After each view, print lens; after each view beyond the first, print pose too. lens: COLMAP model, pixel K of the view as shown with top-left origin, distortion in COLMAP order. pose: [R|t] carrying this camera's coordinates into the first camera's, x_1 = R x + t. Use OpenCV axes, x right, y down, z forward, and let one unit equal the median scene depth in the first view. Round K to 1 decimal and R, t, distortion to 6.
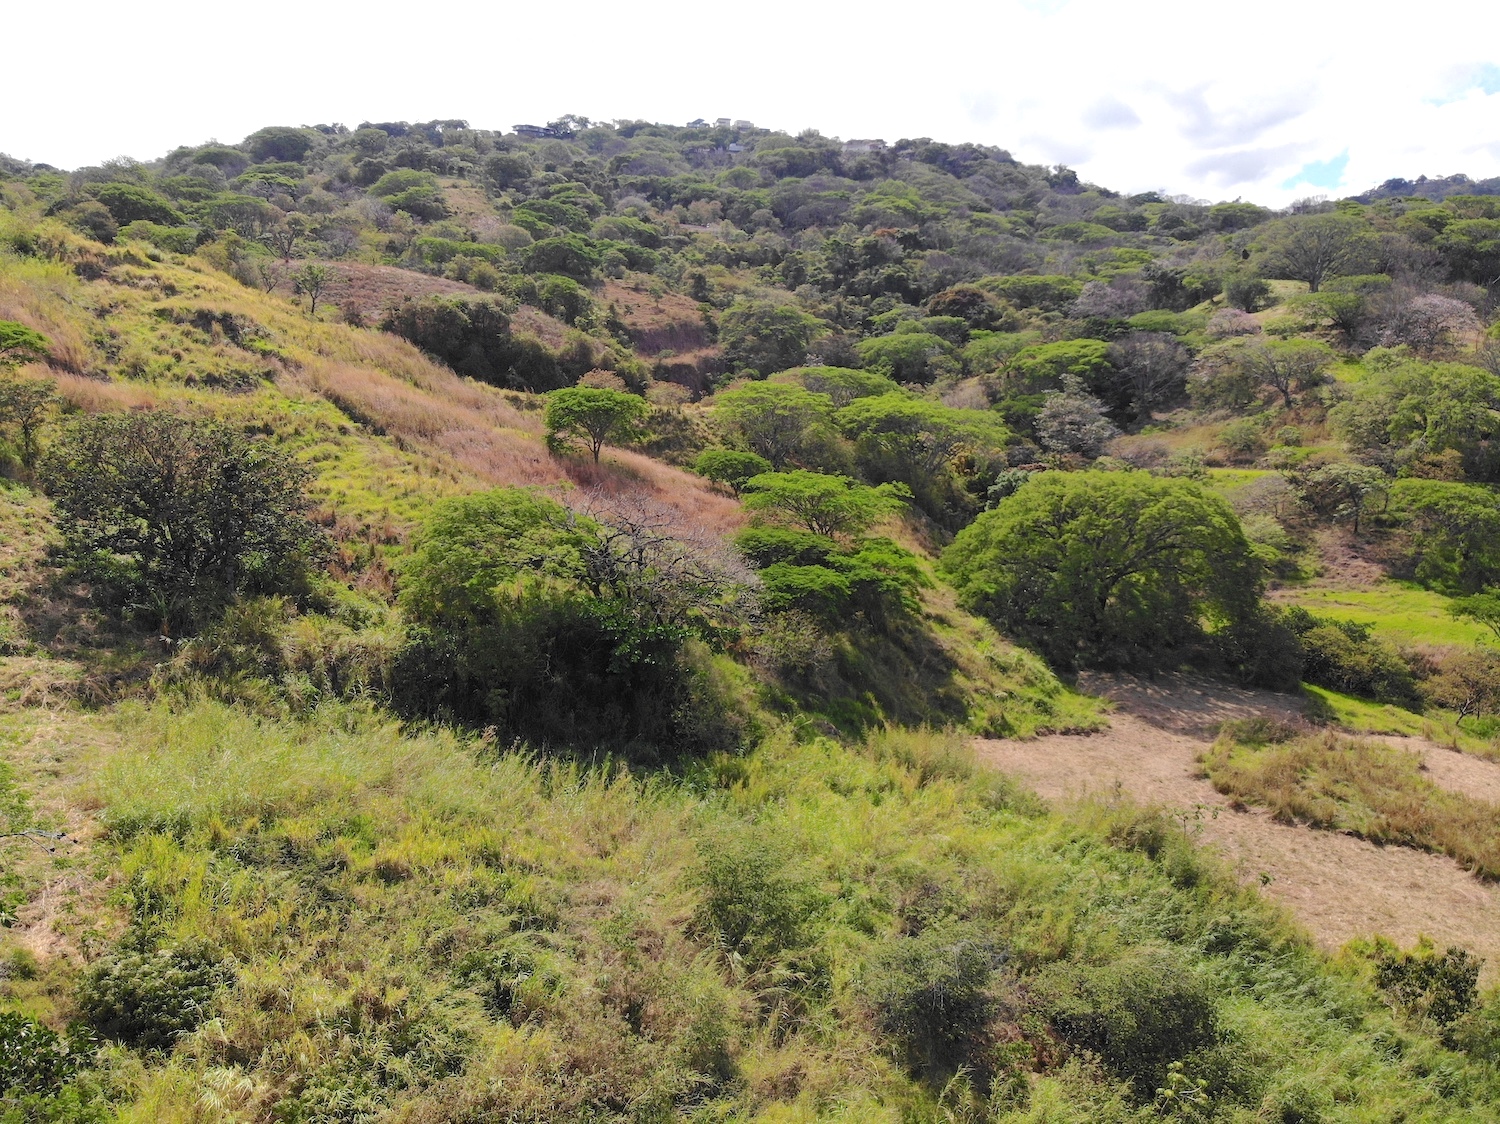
lens RADIAL K [[1123.0, 0, 799.5], [0, 1123.0, 540.2], [0, 0, 1]] dist [0.035251, -0.127368]
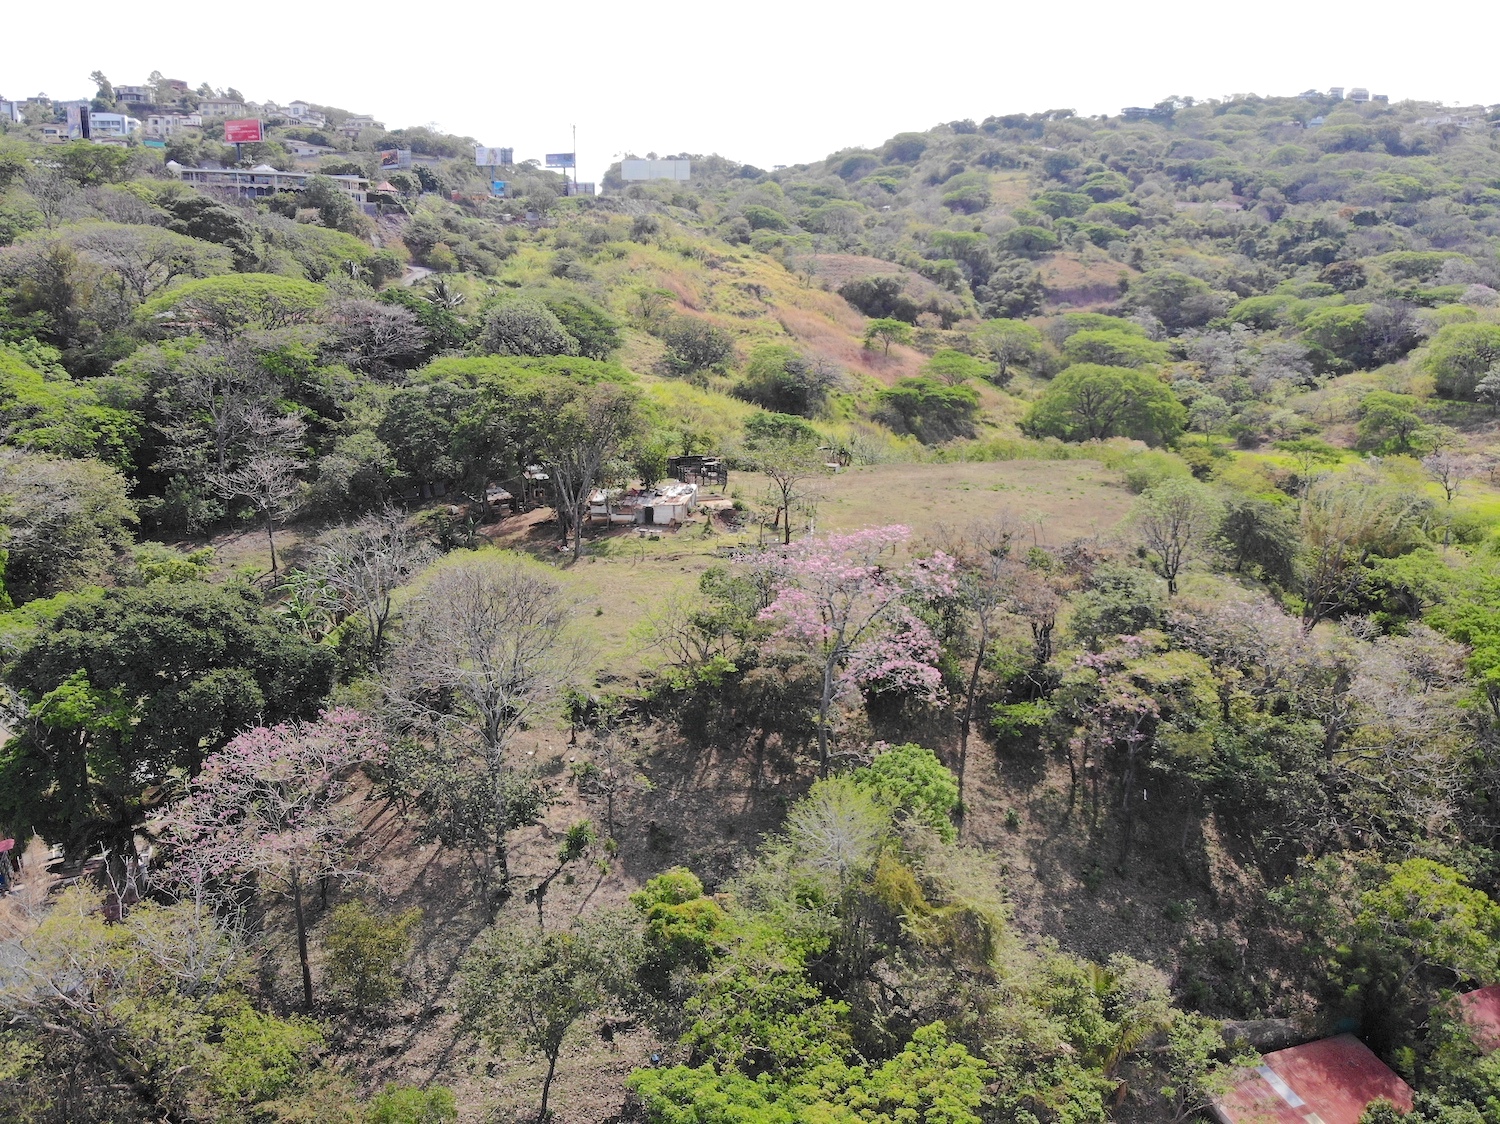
lens RADIAL K [[1123.0, 0, 746.0], [0, 1123.0, 563.4], [0, 0, 1]] dist [0.035251, -0.127368]
pose [[0.824864, 0.141275, -0.547394, 0.794888], [-0.113966, 0.989948, 0.083757, 0.168046], [0.553725, -0.006704, 0.832673, -0.916027]]
